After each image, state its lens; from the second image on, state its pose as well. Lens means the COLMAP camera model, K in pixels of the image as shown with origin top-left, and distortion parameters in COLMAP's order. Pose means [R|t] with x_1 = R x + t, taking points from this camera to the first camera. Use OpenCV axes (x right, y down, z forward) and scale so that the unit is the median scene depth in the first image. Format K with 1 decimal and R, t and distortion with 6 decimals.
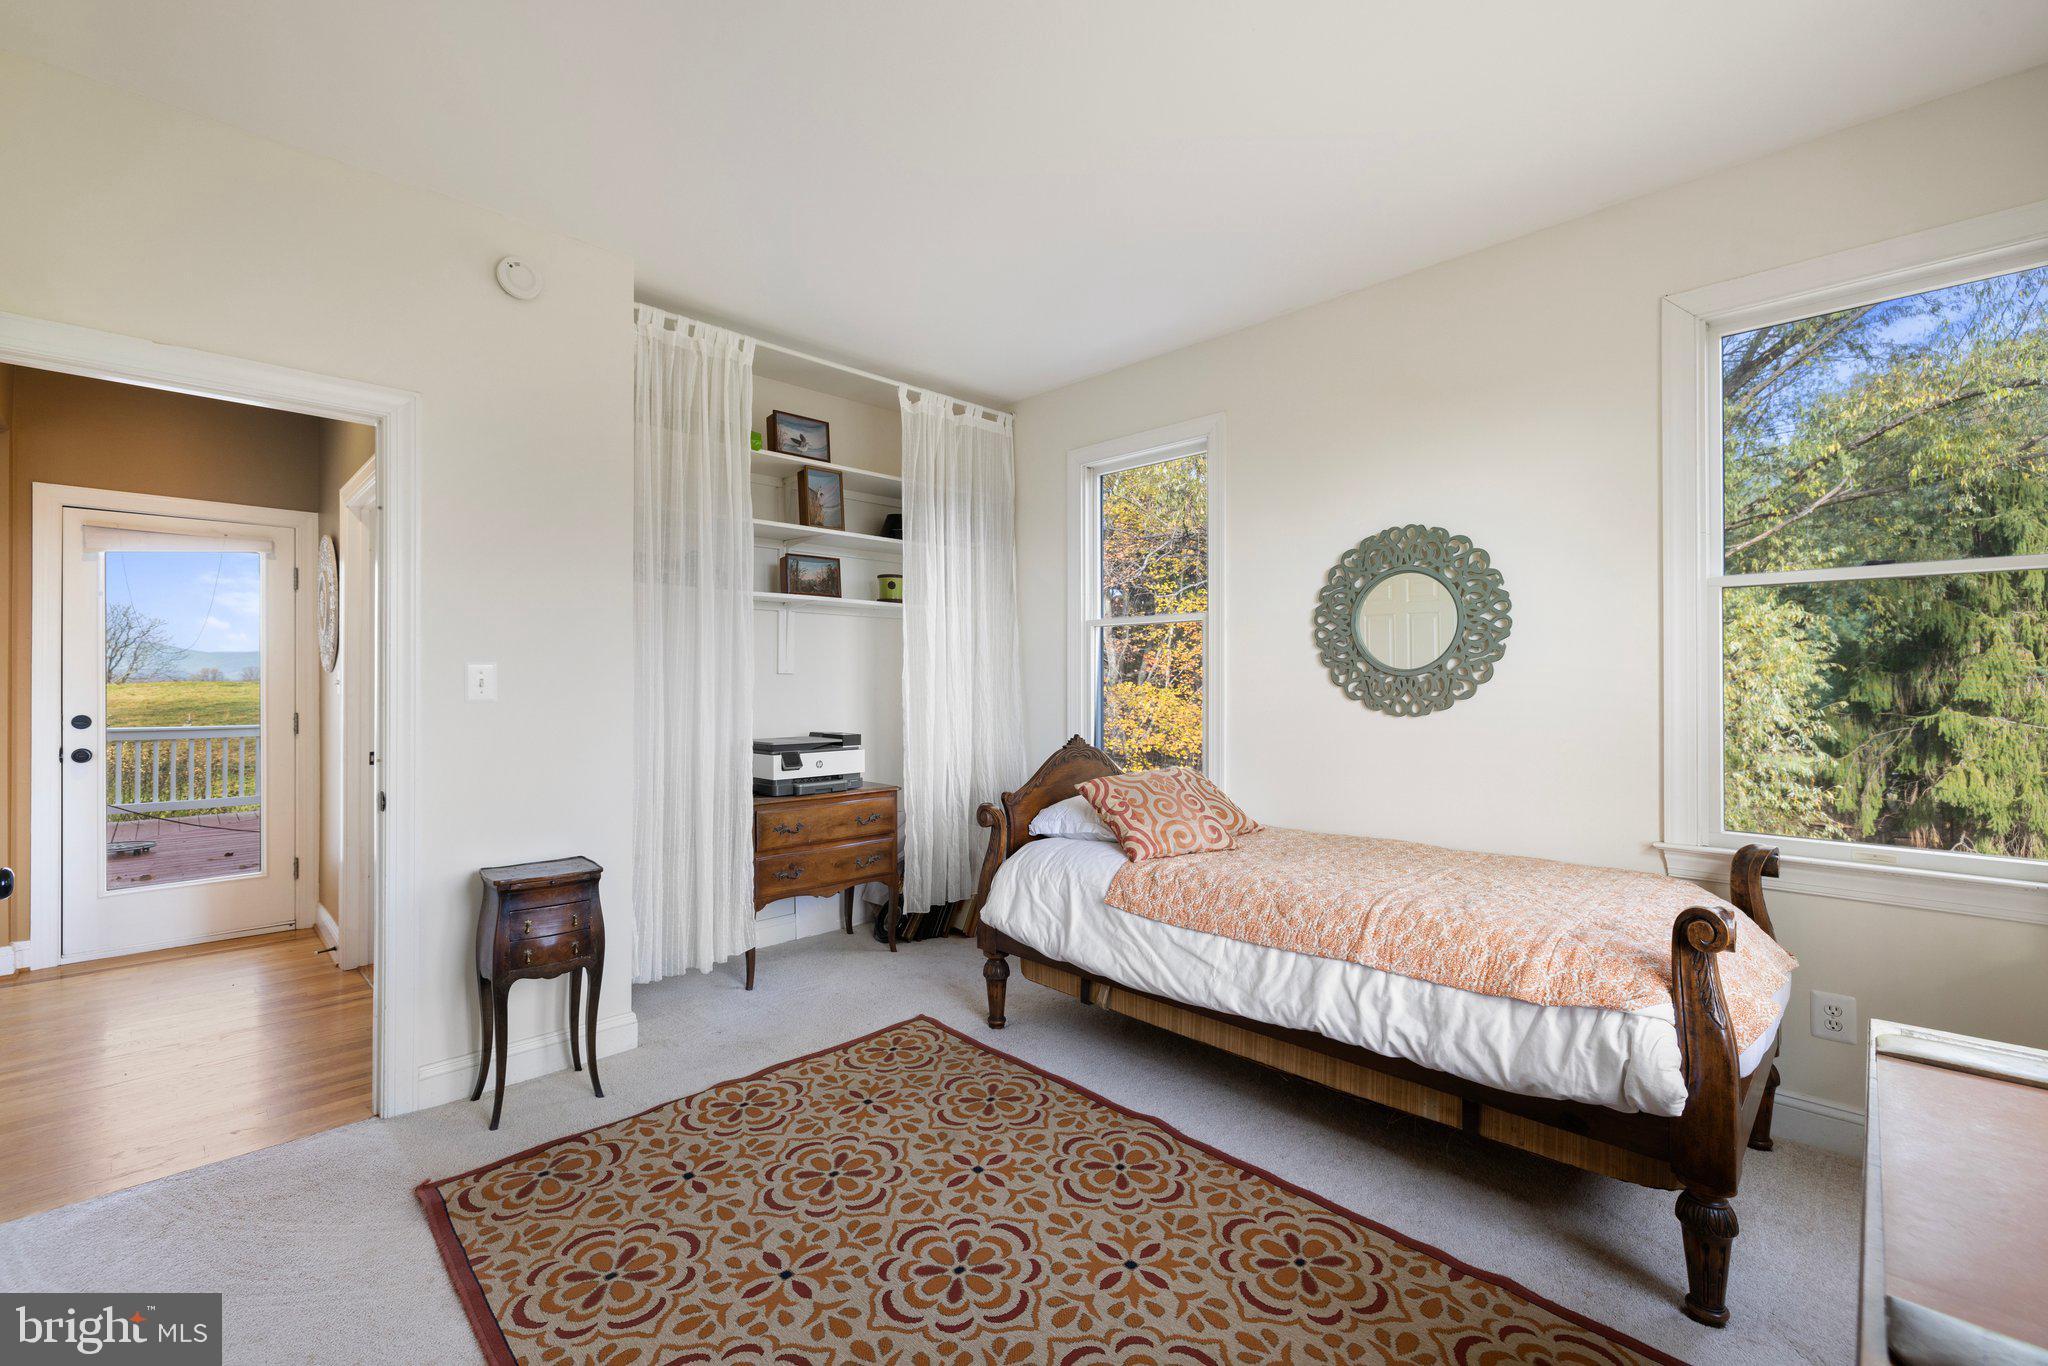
lens RADIAL K [[869.5, 0, 1003.6], [0, 869.5, 672.2], [0, 0, 1]] dist [0.003899, 0.000483]
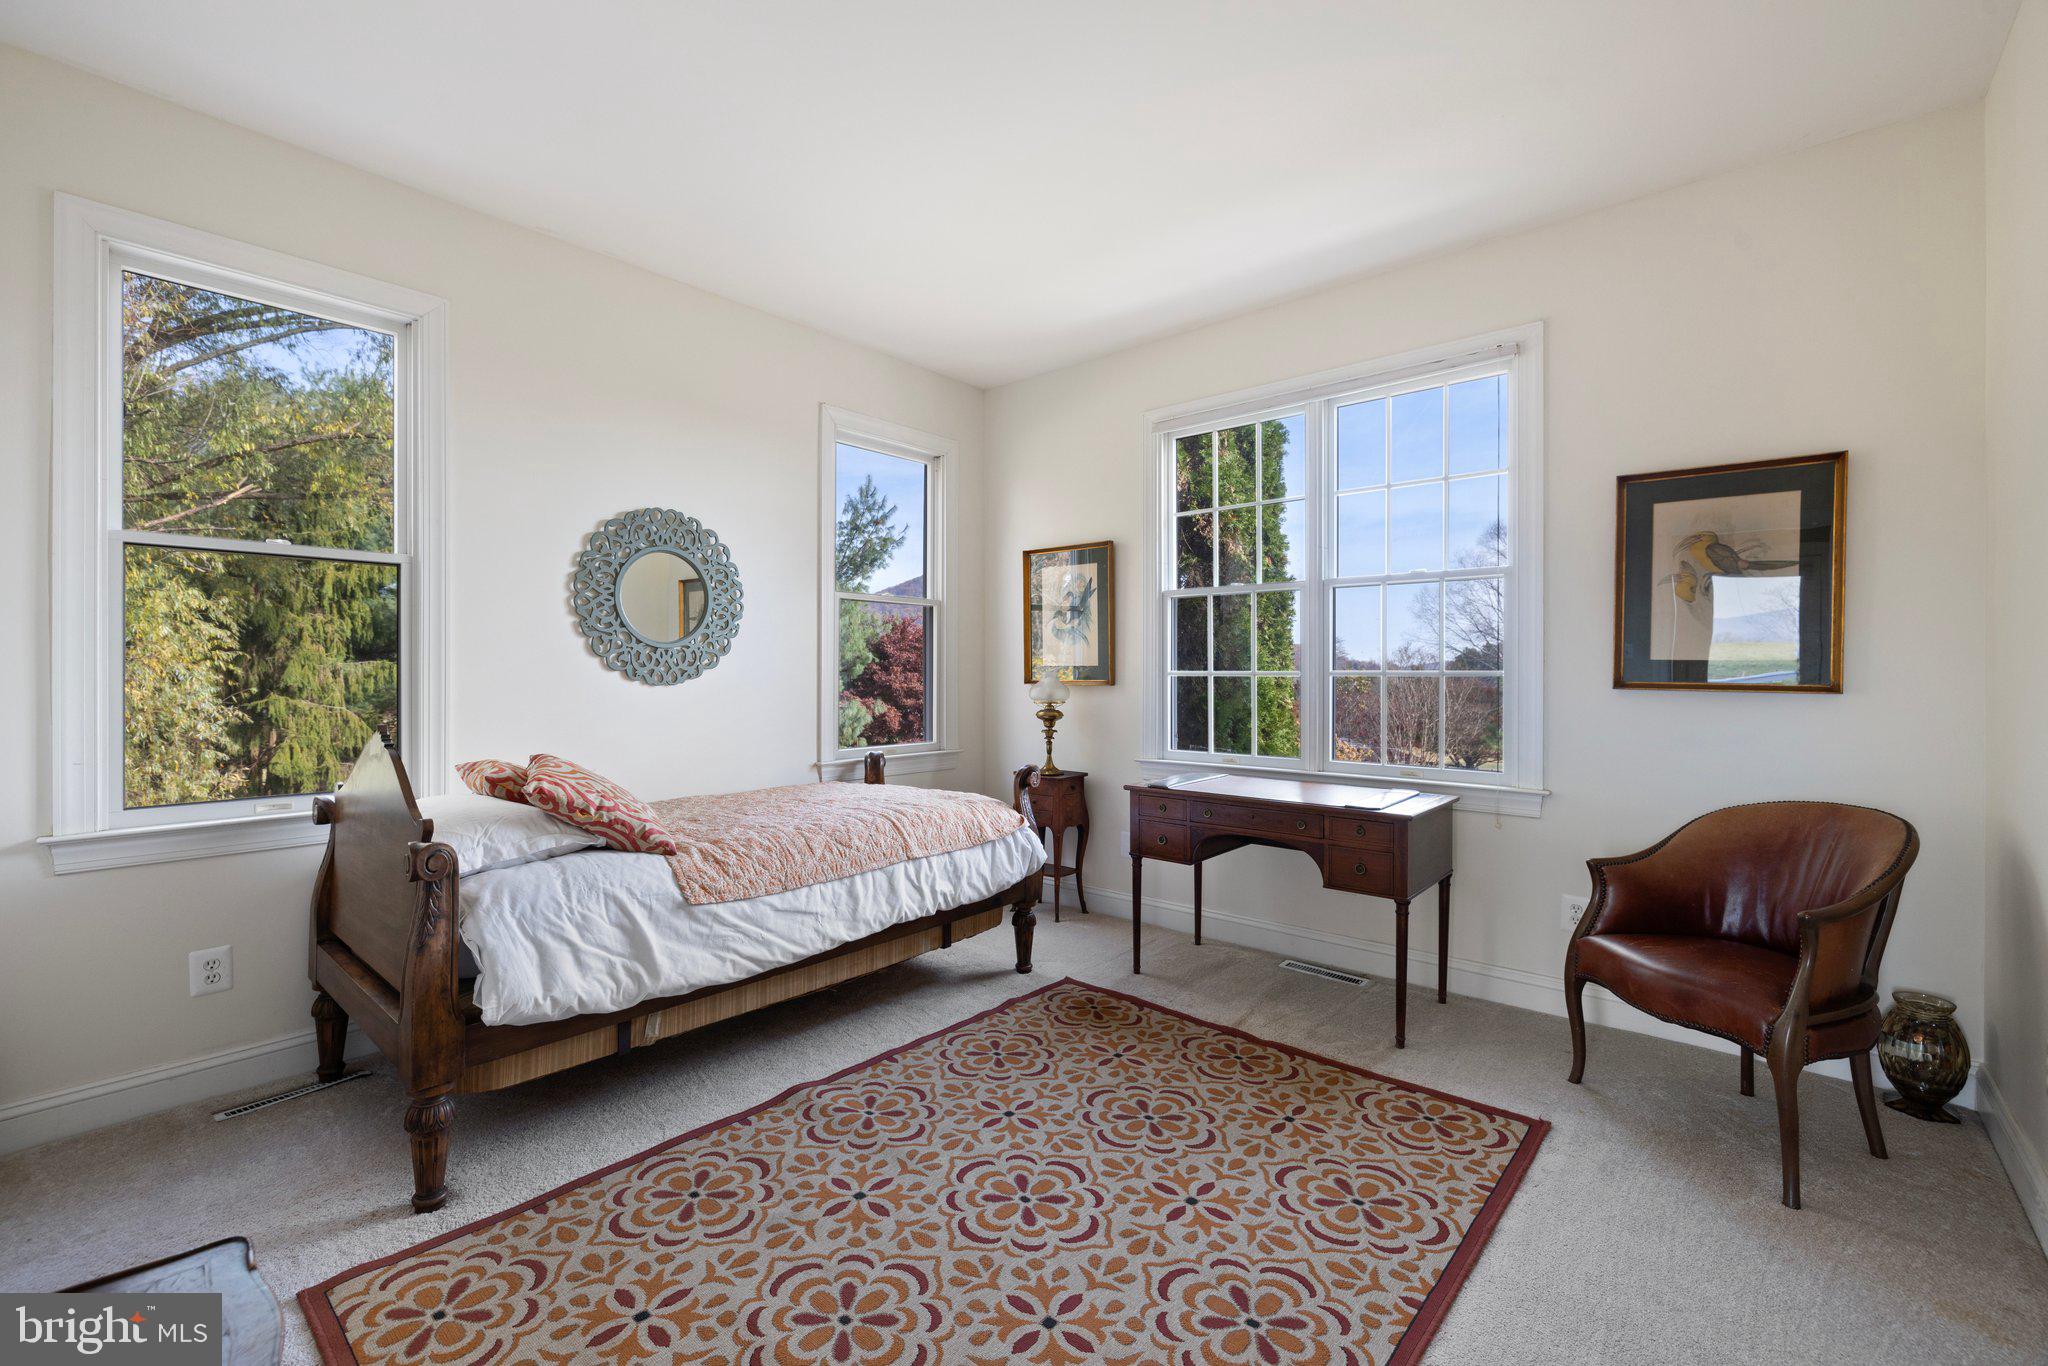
lens RADIAL K [[869.5, 0, 1002.6], [0, 869.5, 683.8], [0, 0, 1]] dist [0.003899, 0.000483]
pose [[-0.068460, -0.011734, 0.997585, -0.788484], [-0.010505, 0.999884, 0.011040, 0.039705], [-0.997599, -0.009724, -0.068575, 0.801589]]
